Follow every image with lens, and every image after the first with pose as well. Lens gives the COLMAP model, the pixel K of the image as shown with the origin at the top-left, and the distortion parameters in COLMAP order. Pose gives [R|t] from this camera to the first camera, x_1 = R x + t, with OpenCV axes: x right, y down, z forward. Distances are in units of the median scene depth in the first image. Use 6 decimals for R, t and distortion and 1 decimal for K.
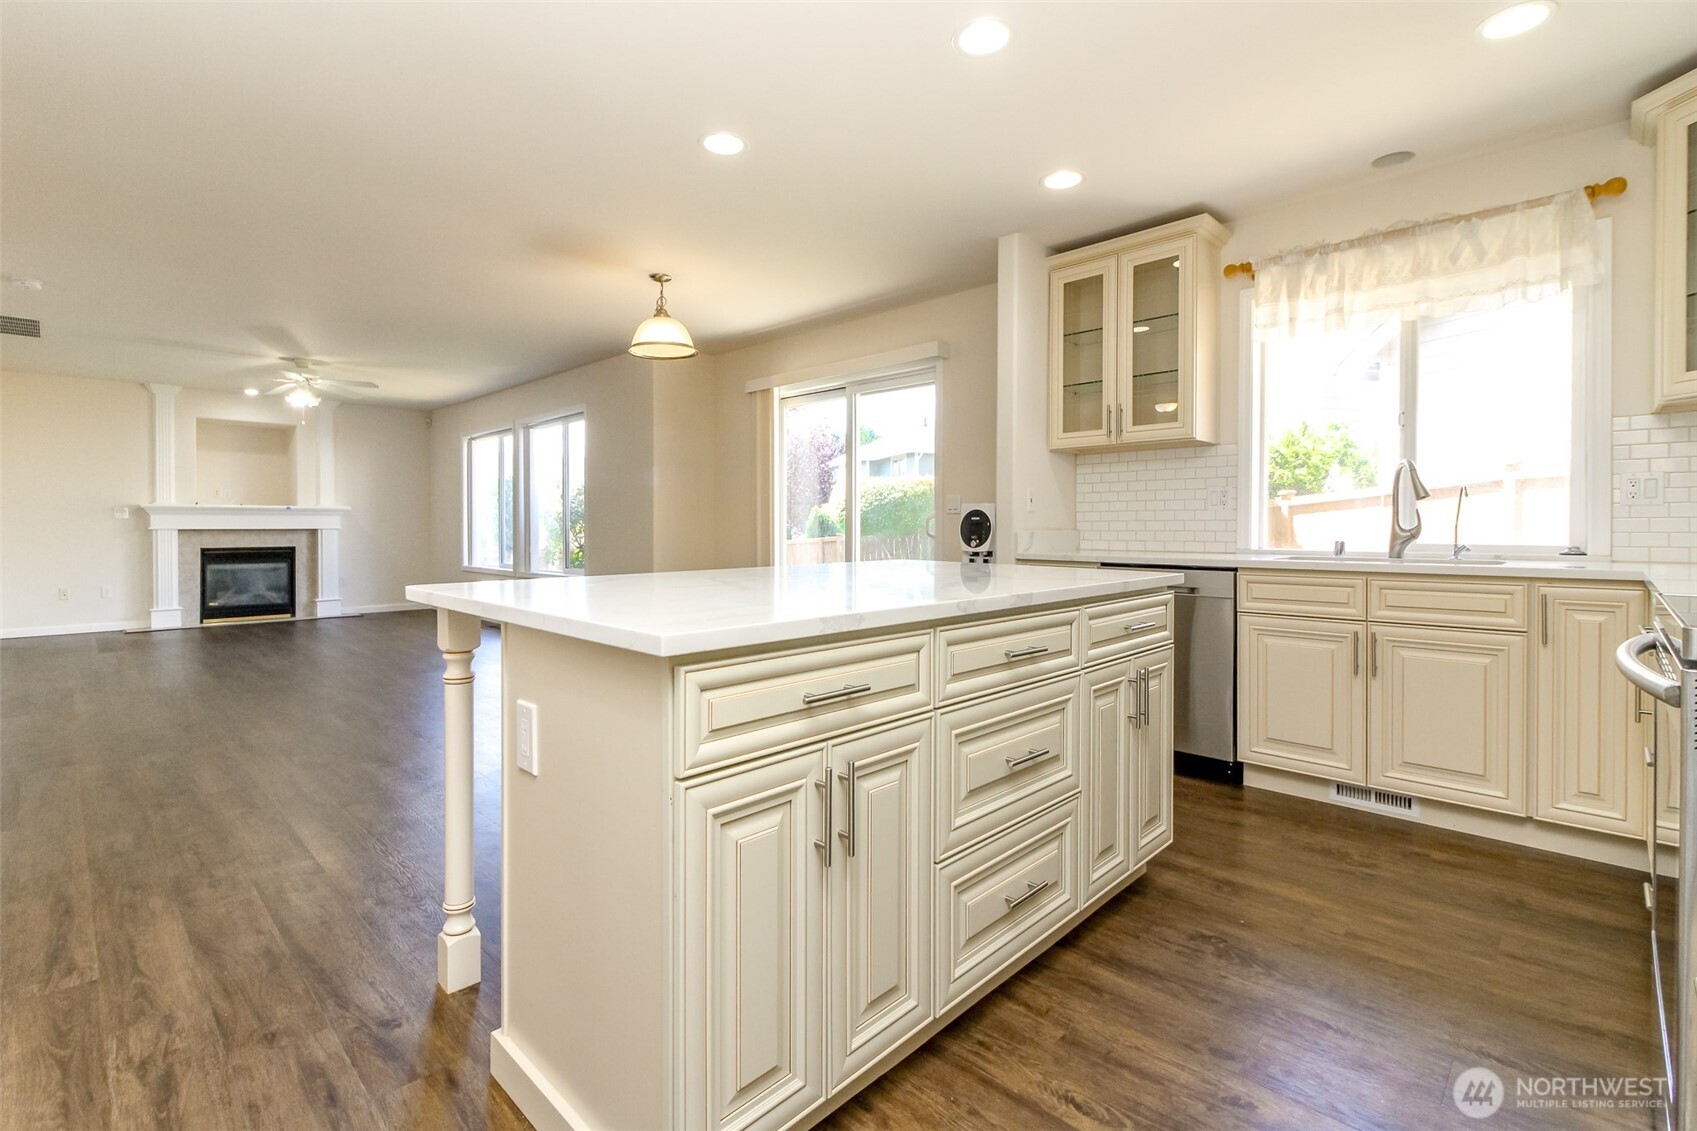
lens RADIAL K [[780.9, 0, 839.1], [0, 780.9, 530.0], [0, 0, 1]] dist [0.011519, -0.004973]
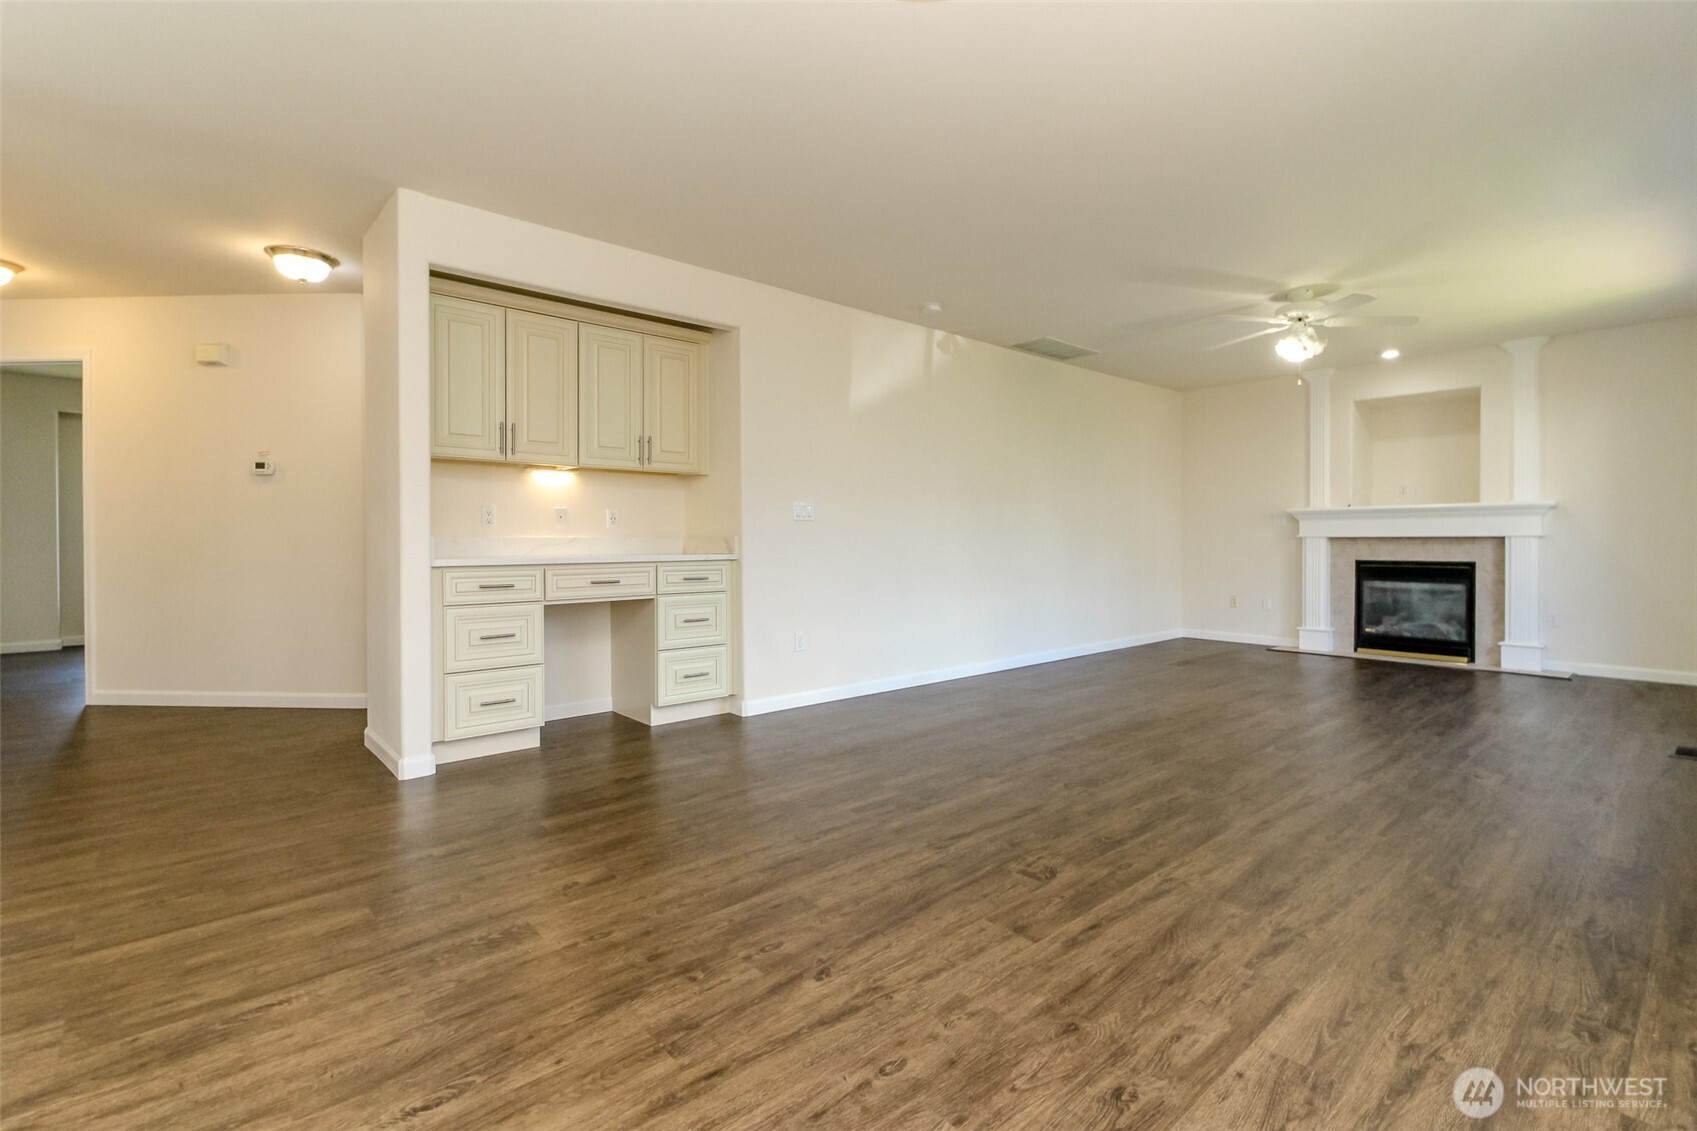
lens RADIAL K [[780.9, 0, 879.7], [0, 780.9, 534.9], [0, 0, 1]] dist [0.011519, -0.004973]
pose [[-0.047699, -0.008437, -0.998826, 0.050510], [-0.006563, 0.999945, -0.008133, 0.013561], [0.998840, 0.006168, -0.047752, 1.080499]]
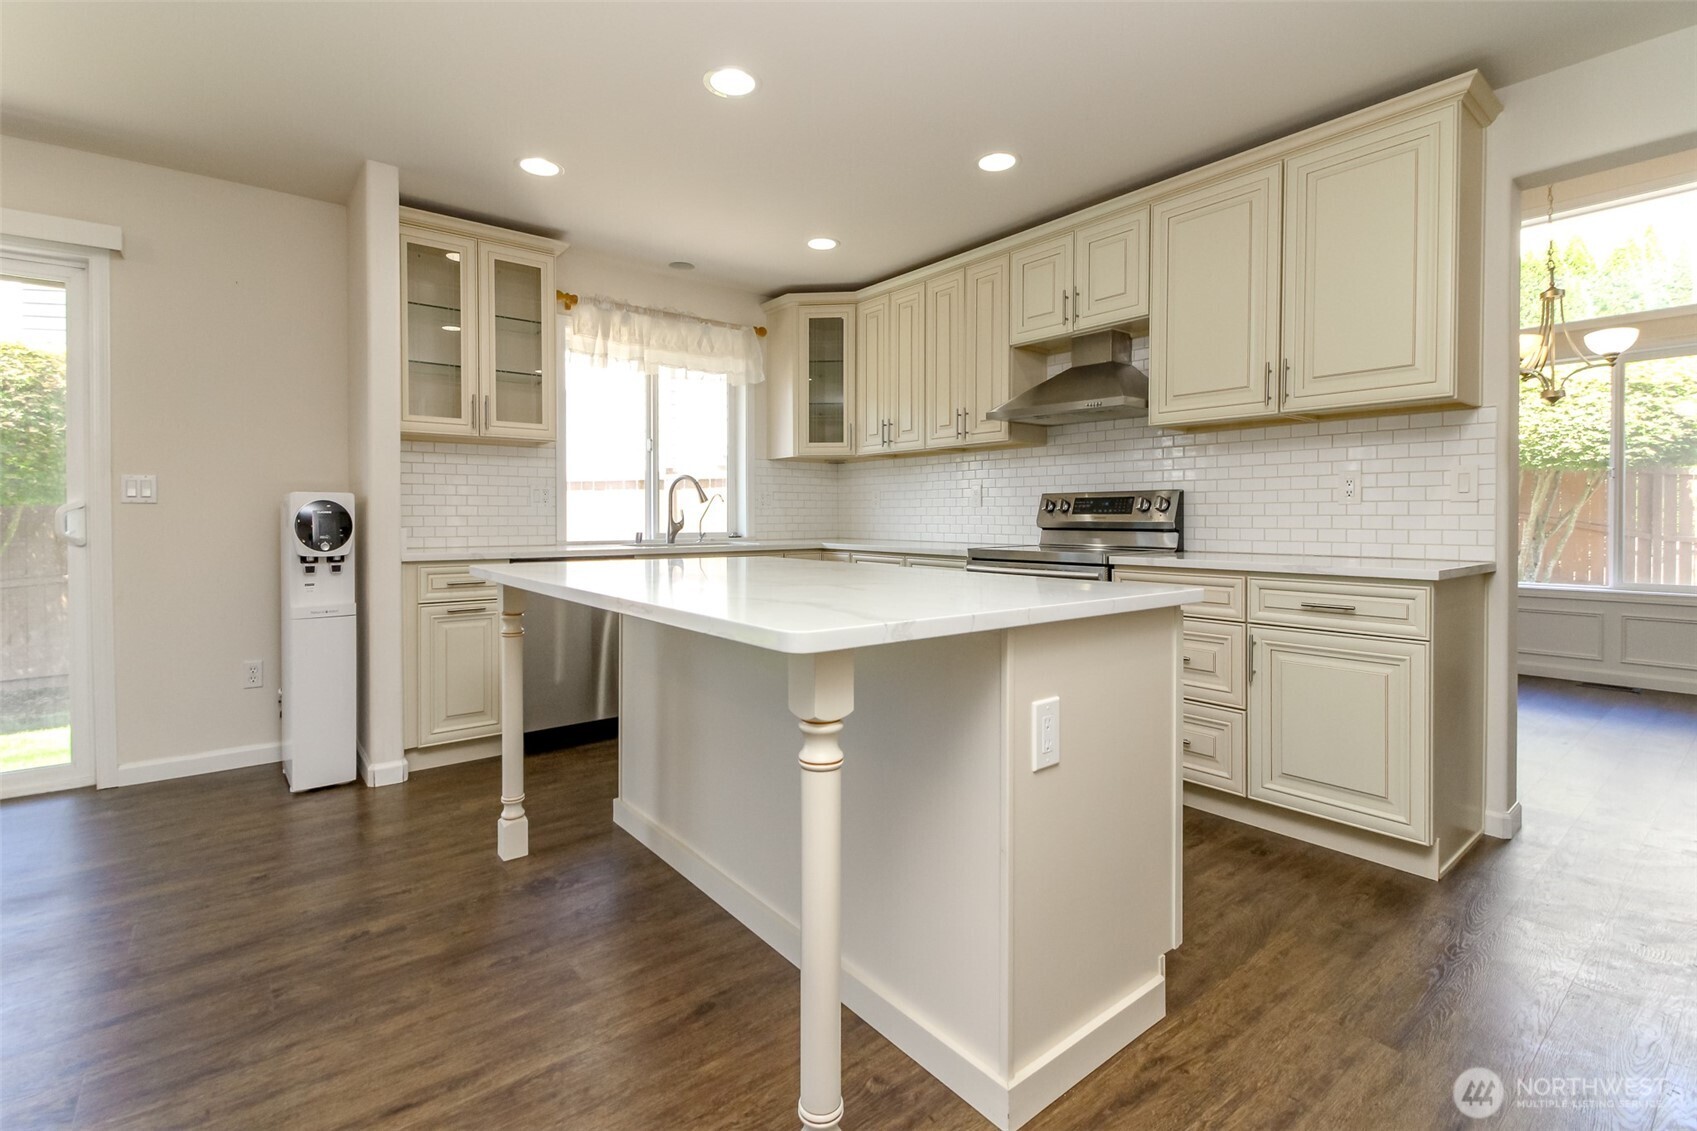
lens RADIAL K [[780.9, 0, 848.2], [0, 780.9, 521.6], [0, 0, 1]] dist [0.011519, -0.004973]
pose [[0.117974, -0.004286, 0.993007, -0.499746], [0.007463, 0.999966, 0.003430, -0.004330], [-0.992989, 0.007006, 0.118002, 0.388757]]
